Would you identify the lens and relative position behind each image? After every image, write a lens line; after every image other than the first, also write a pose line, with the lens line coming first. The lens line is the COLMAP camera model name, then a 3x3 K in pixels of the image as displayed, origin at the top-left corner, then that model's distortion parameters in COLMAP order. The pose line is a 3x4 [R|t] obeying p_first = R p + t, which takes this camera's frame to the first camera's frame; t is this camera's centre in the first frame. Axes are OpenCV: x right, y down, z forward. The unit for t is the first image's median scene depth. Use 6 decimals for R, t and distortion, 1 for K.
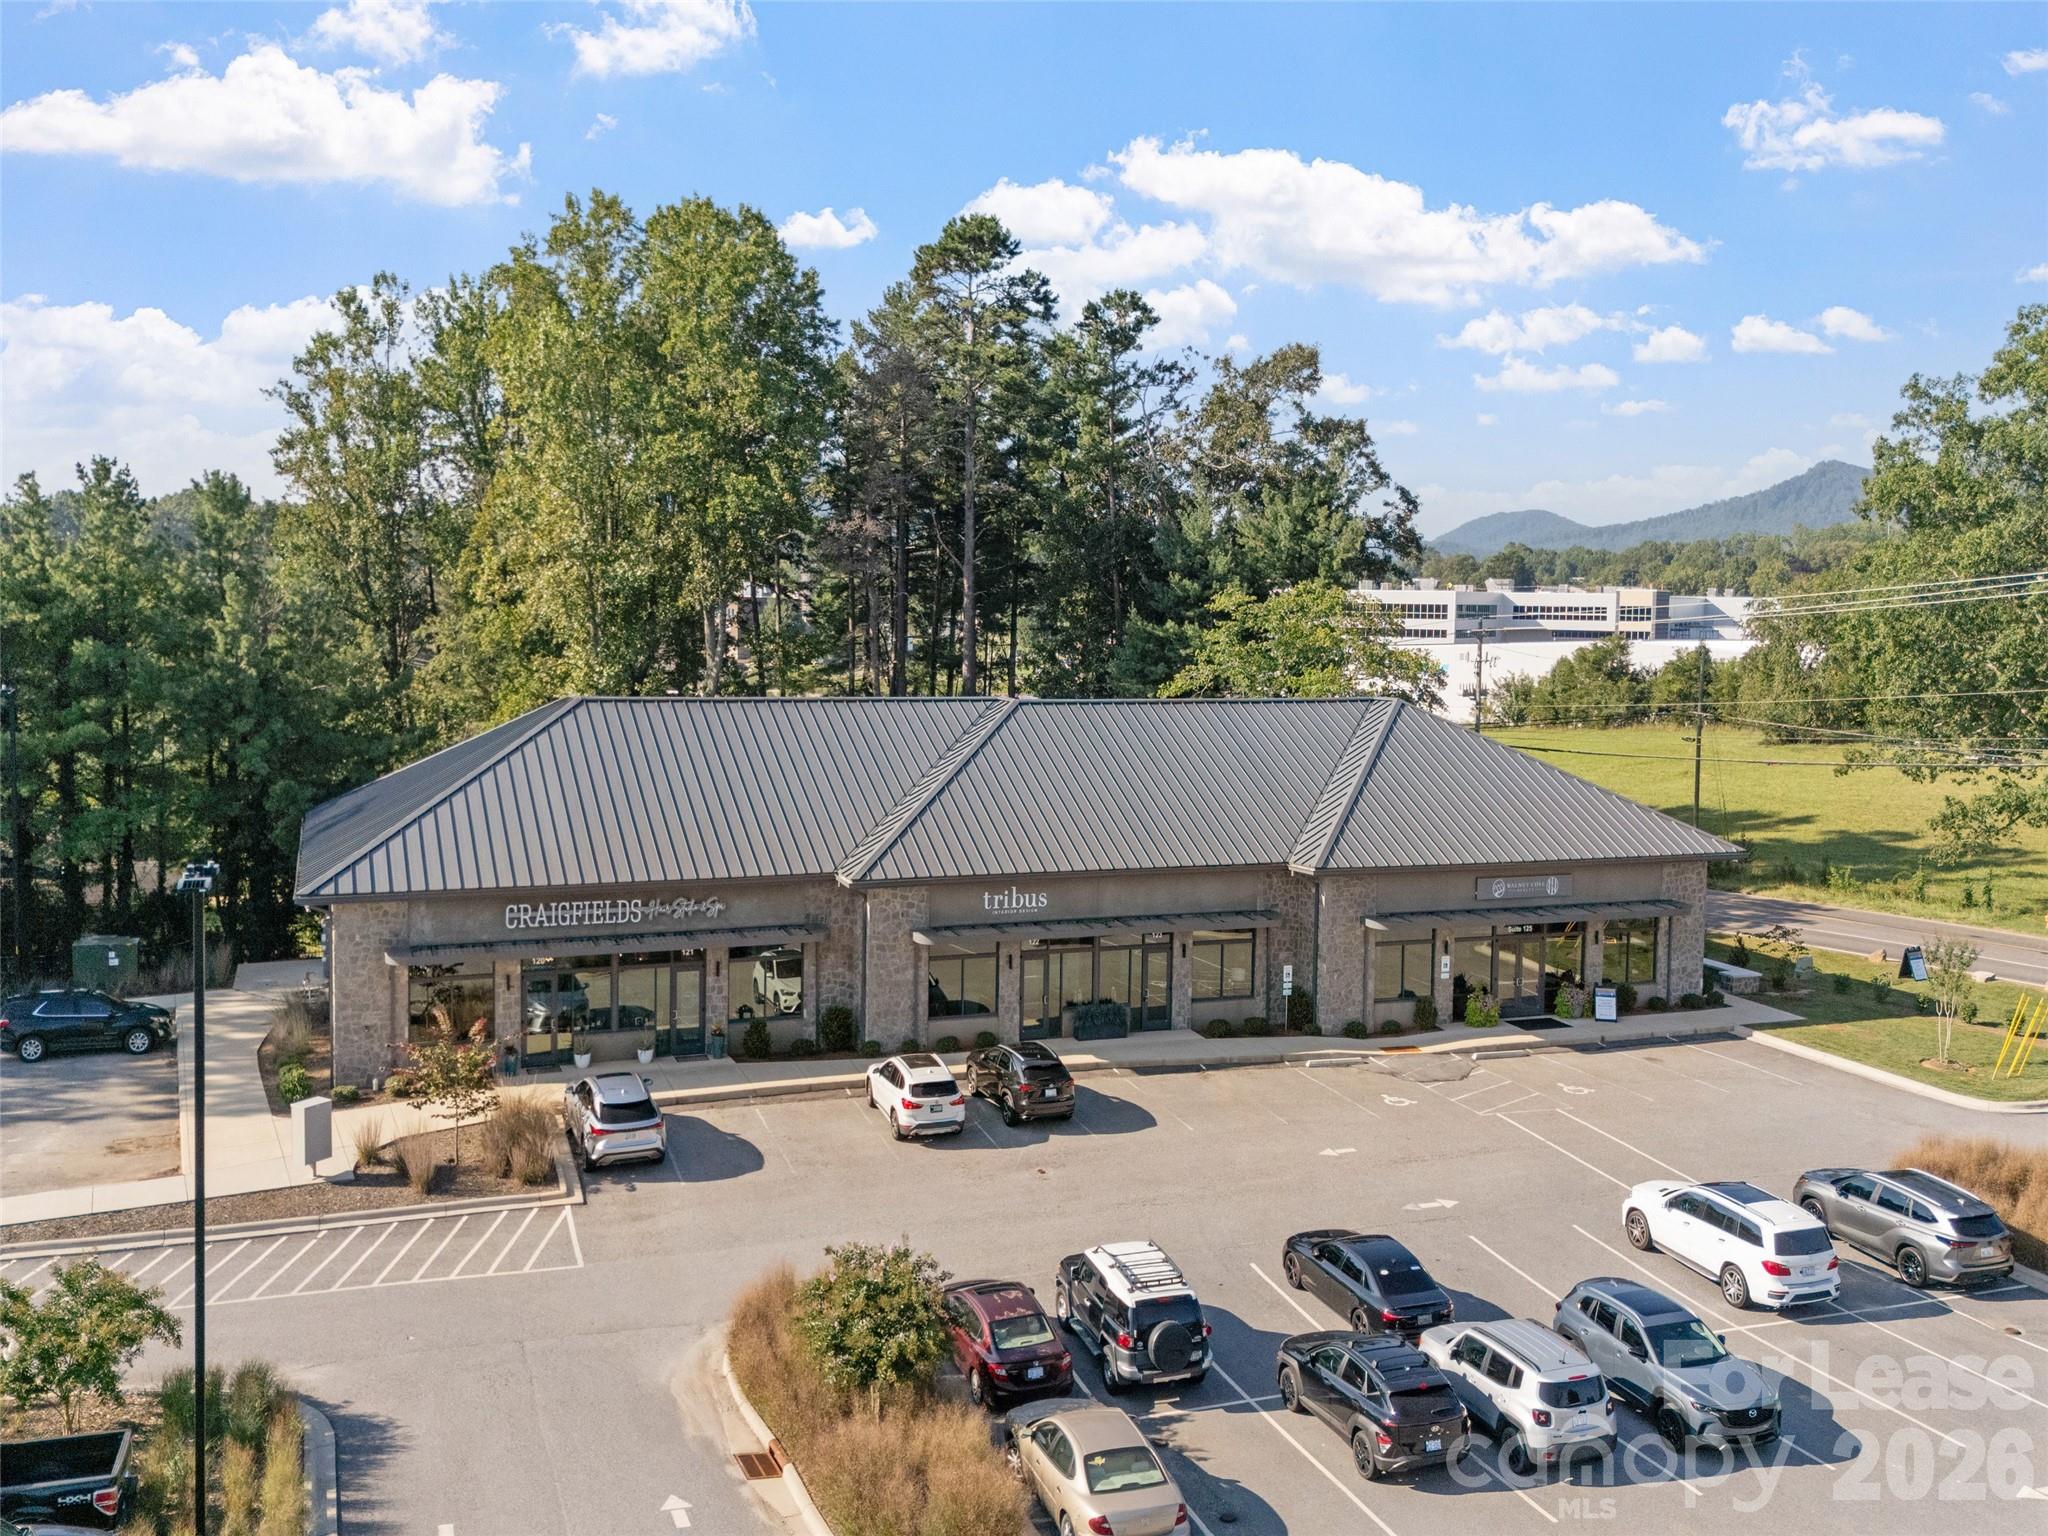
lens RADIAL K [[1764.8, 0, 1021.8], [0, 1764.8, 730.9], [0, 0, 1]] dist [0.057210, -0.051965]
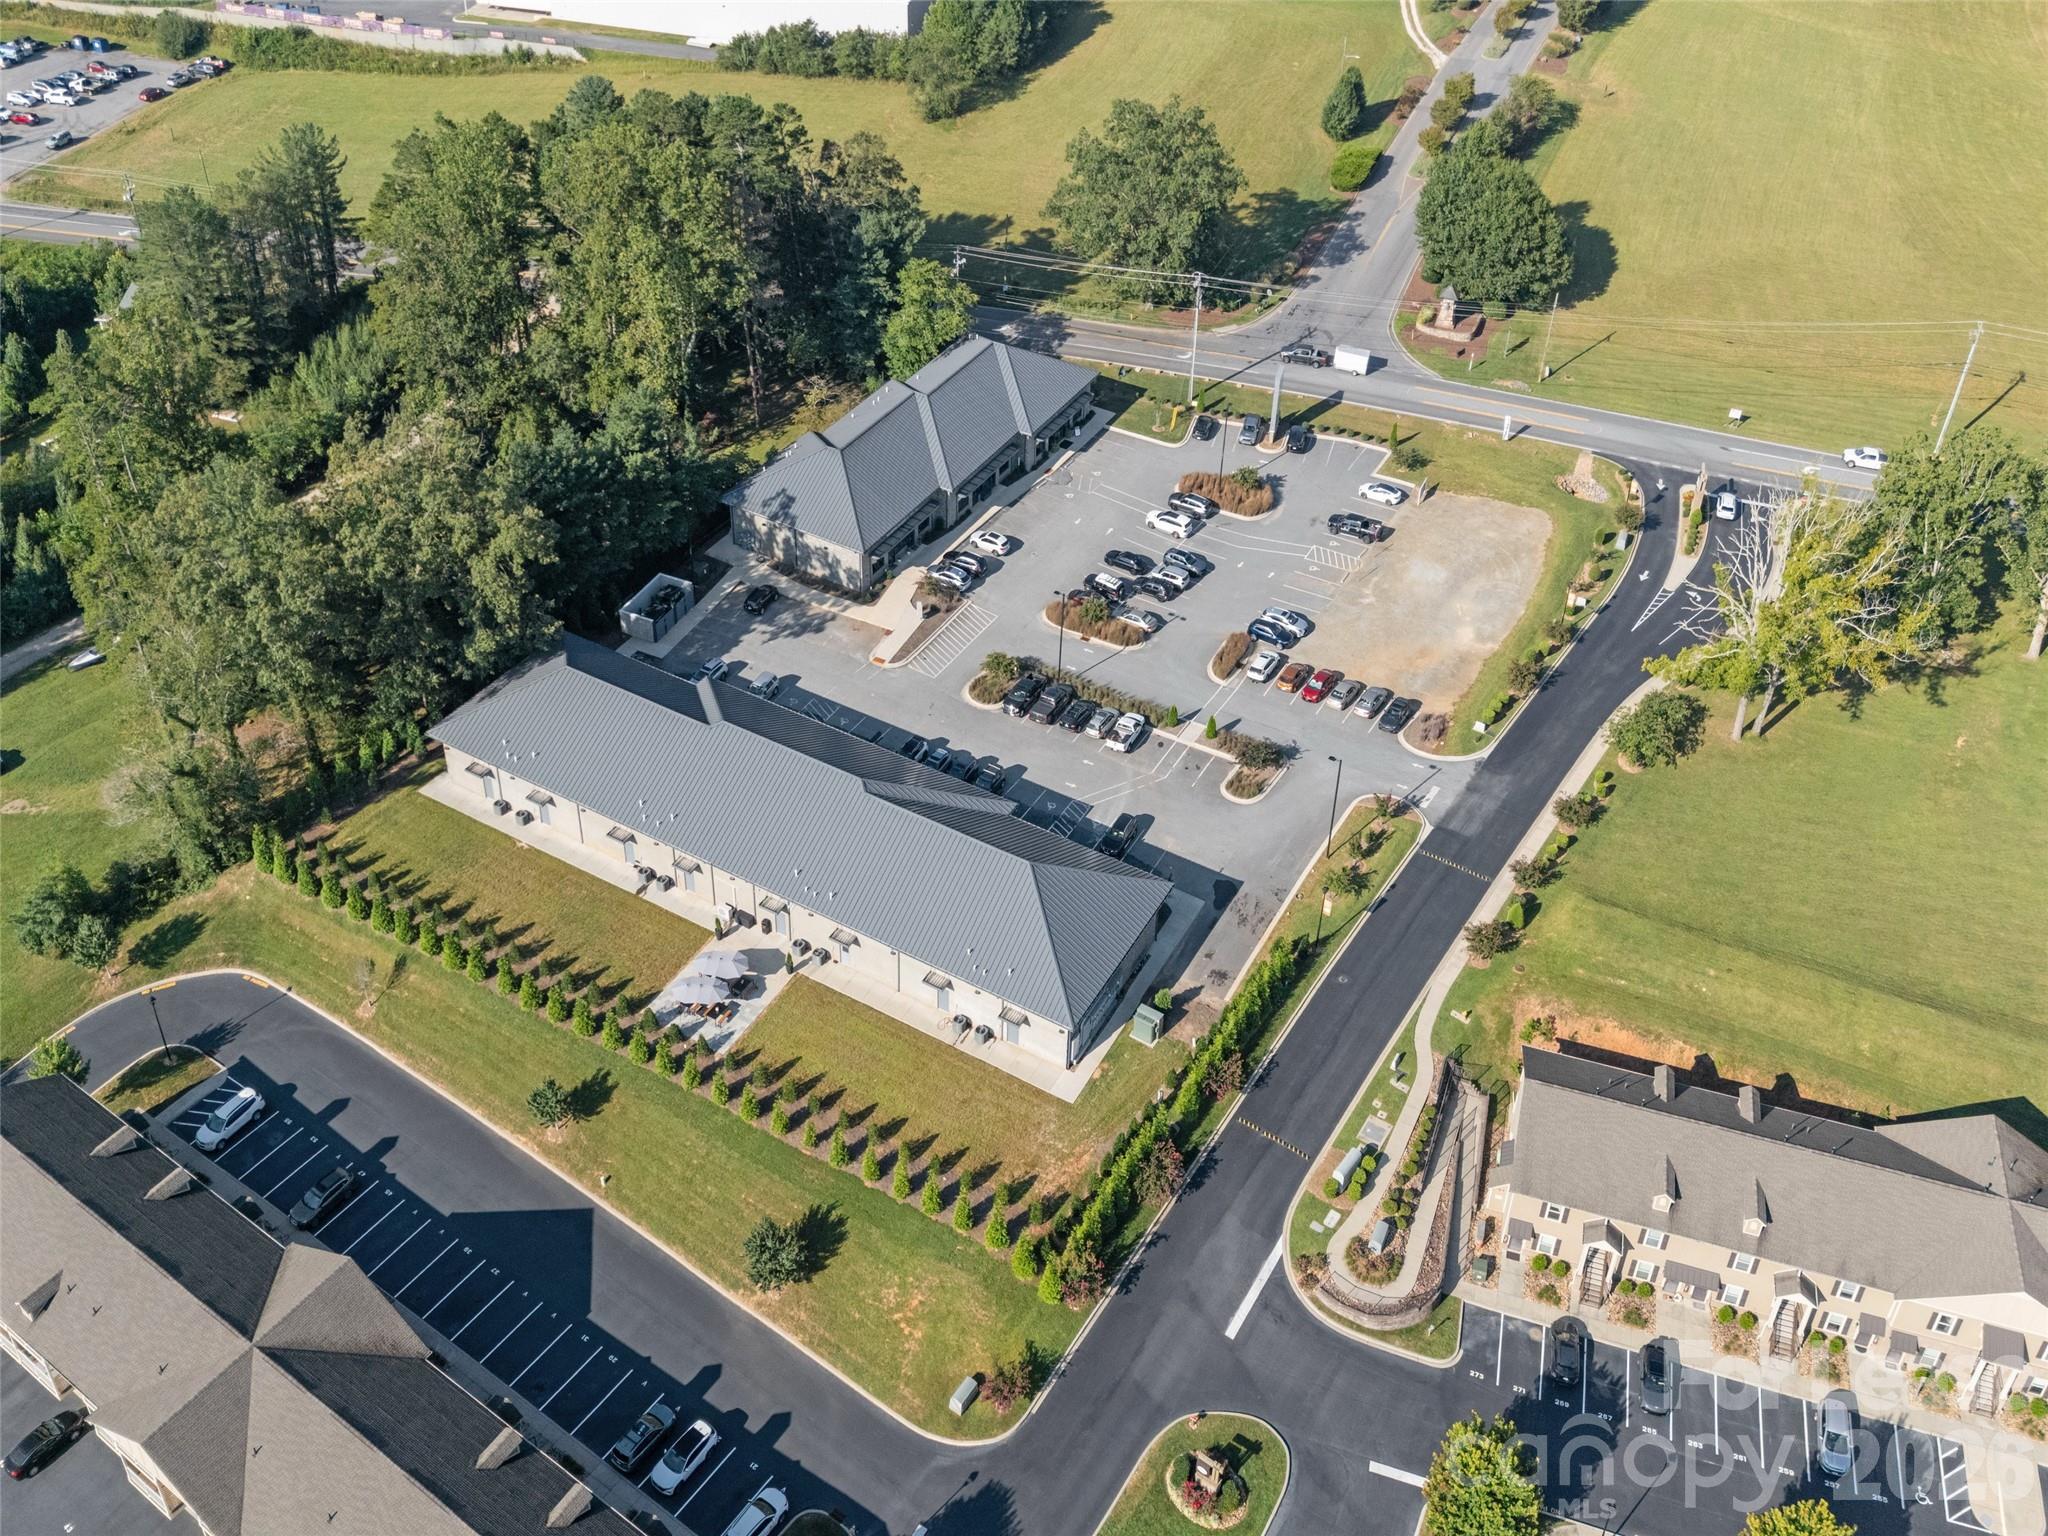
lens RADIAL K [[1754.2, 0, 1025.1], [0, 1754.2, 614.0], [0, 0, 1]] dist [0.065162, -0.038026]
pose [[0.767732, -0.382846, 0.513826, -1.712086], [0.032923, 0.824396, 0.565056, -1.550136], [-0.639925, -0.416894, 0.645519, -1.359534]]
